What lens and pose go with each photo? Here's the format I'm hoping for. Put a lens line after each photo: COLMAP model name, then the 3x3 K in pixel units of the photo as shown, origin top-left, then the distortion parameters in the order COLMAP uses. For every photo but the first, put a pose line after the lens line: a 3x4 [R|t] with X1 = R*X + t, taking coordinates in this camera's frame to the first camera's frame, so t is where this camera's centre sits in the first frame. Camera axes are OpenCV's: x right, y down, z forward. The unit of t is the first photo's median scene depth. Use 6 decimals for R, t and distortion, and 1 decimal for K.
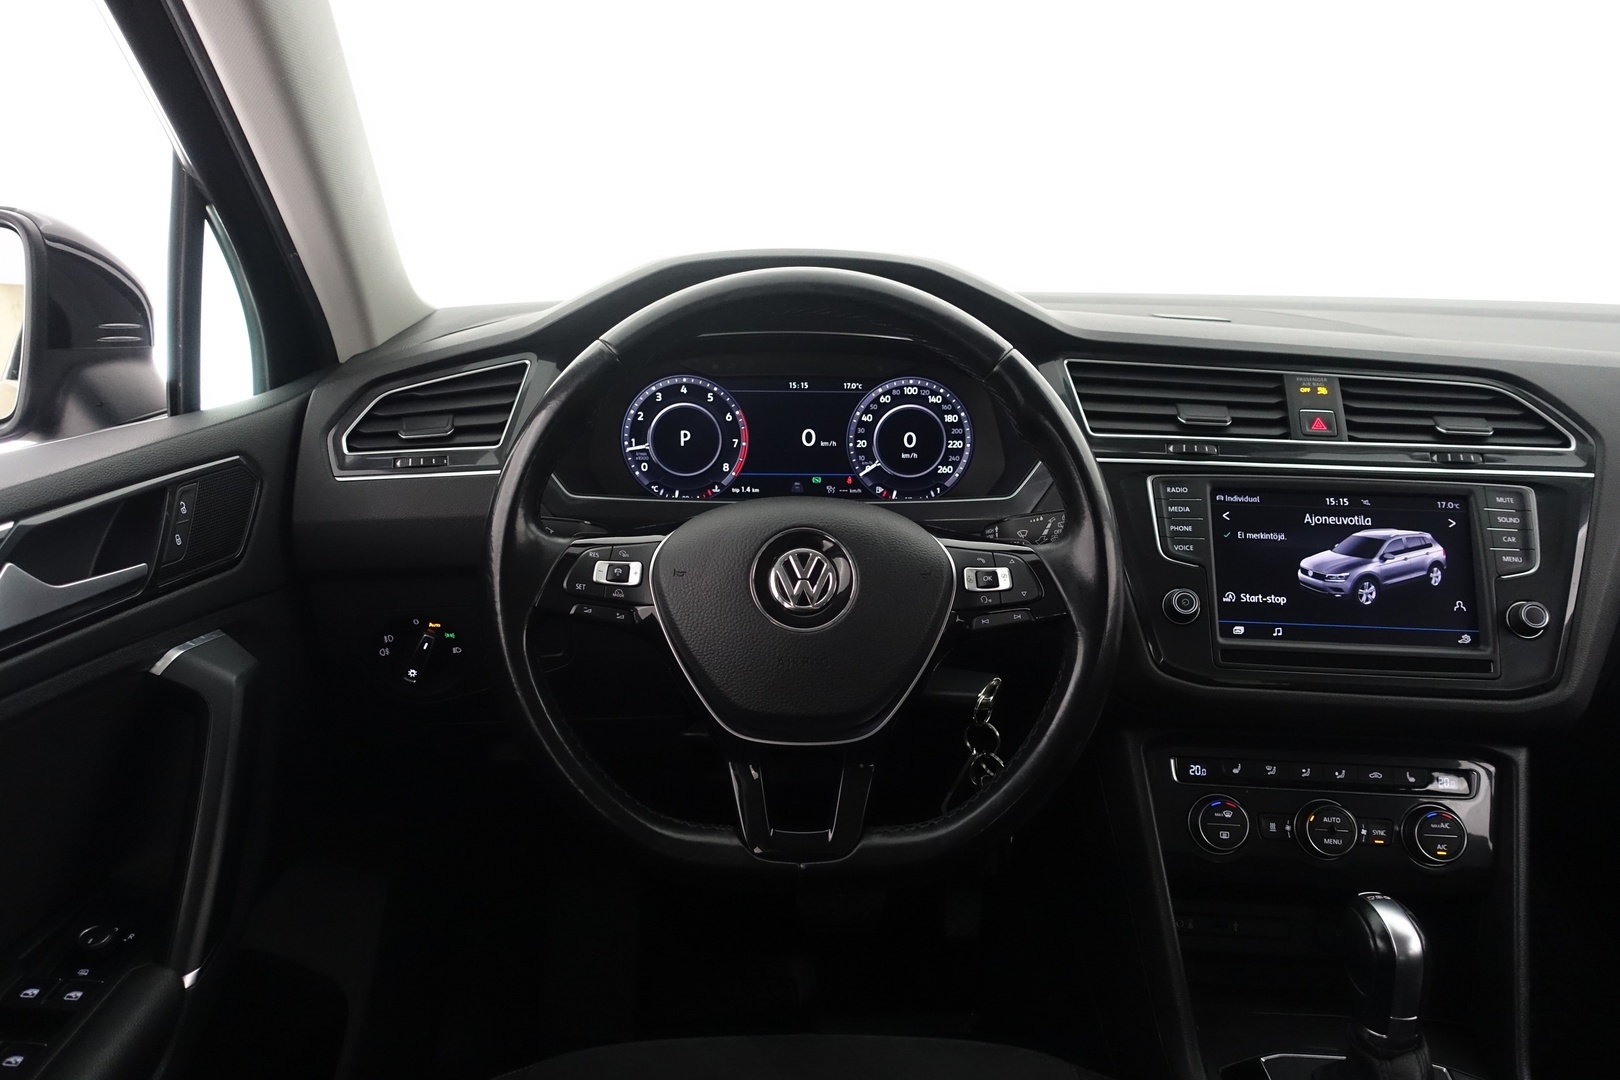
lens RADIAL K [[1113.1, 0, 799.0], [0, 1113.1, 544.8], [0, 0, 1]] dist [0.005759, -0.006215]
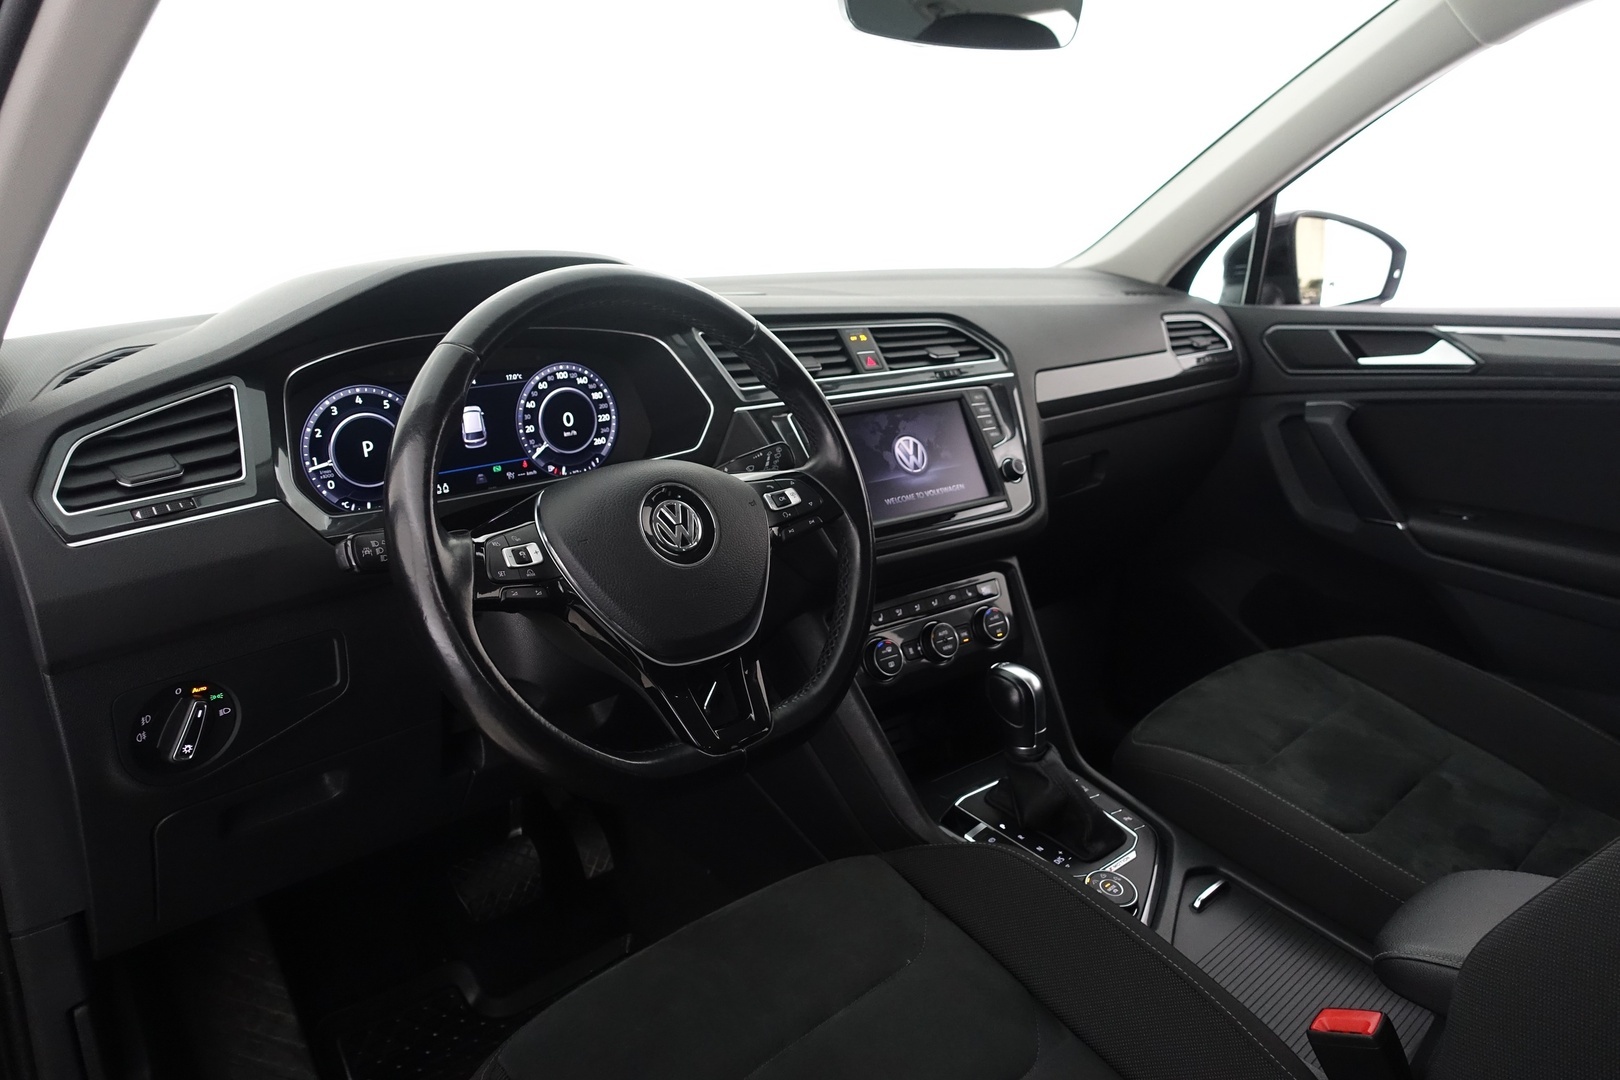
lens RADIAL K [[1113.1, 0, 799.6], [0, 1113.1, 543.4], [0, 0, 1]] dist [0.005759, -0.006215]
pose [[0.751878, -0.206785, 0.626035, -0.517770], [0.207701, 0.975483, 0.072759, -0.007199], [-0.625732, 0.075322, 0.776393, -0.000304]]
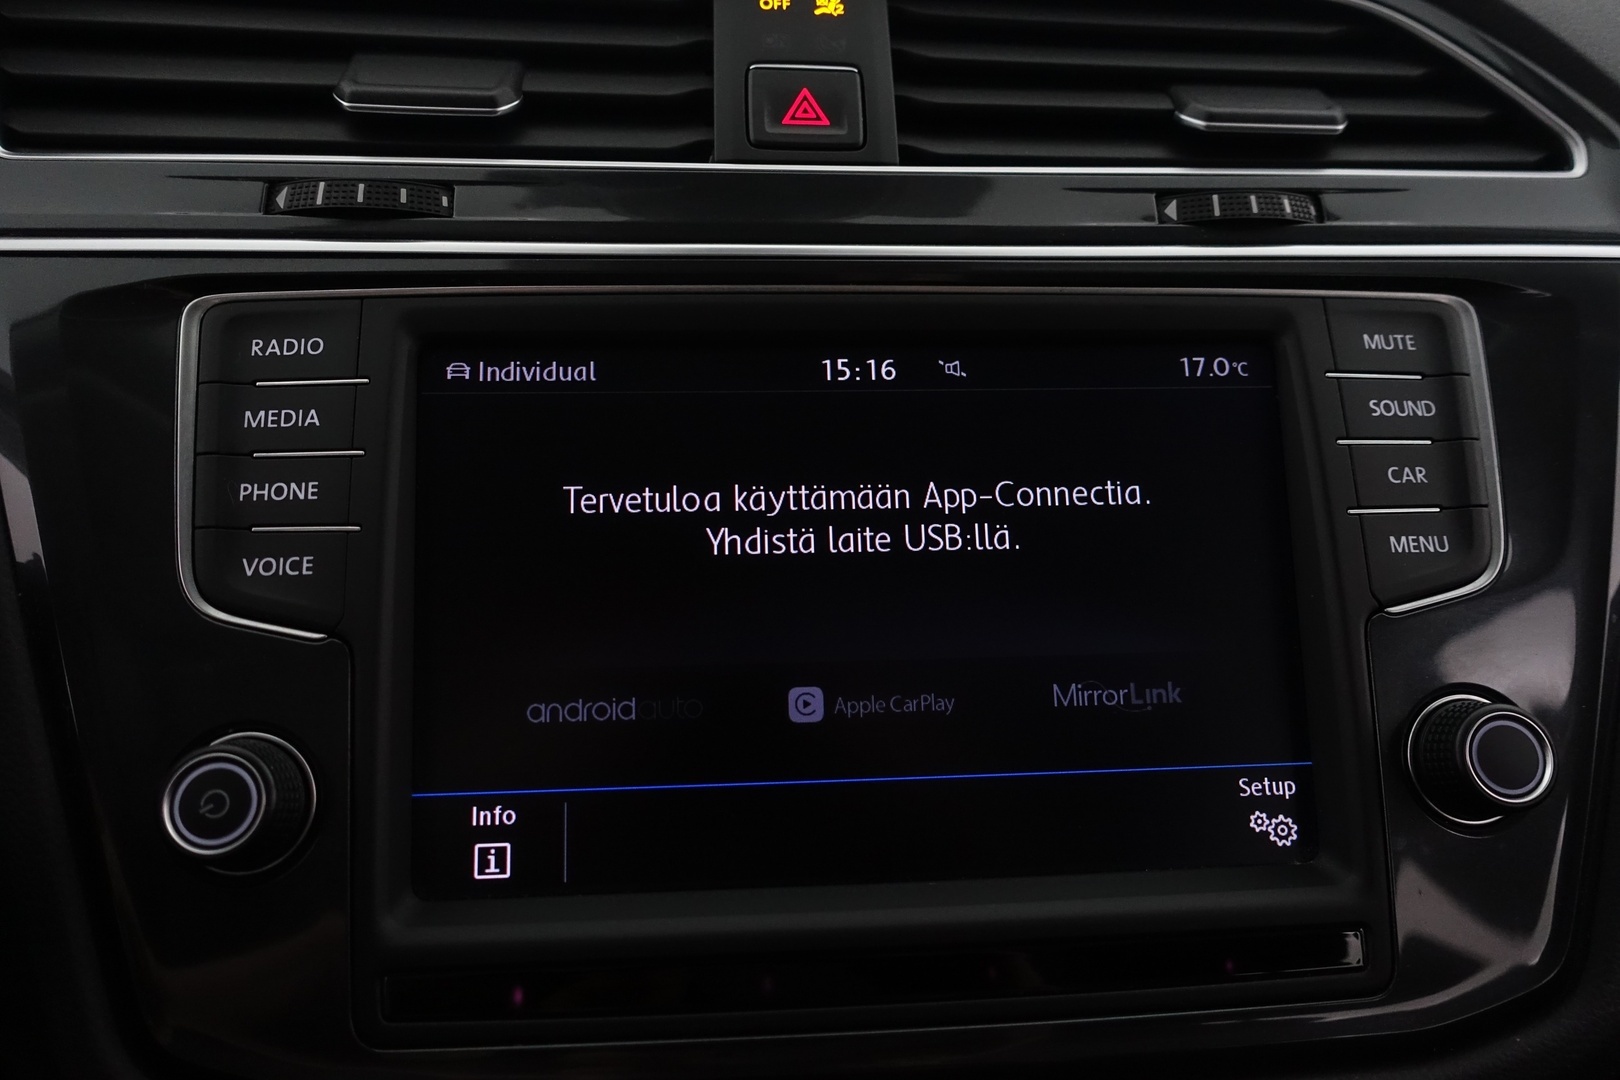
lens RADIAL K [[1113.1, 0, 803.0], [0, 1113.1, 545.4], [0, 0, 1]] dist [0.005759, -0.006215]
pose [[0.986902, -0.060772, 0.149436, 0.419731], [0.047244, 0.994594, 0.092470, -0.020459], [-0.154247, -0.084198, 0.984438, 0.707869]]
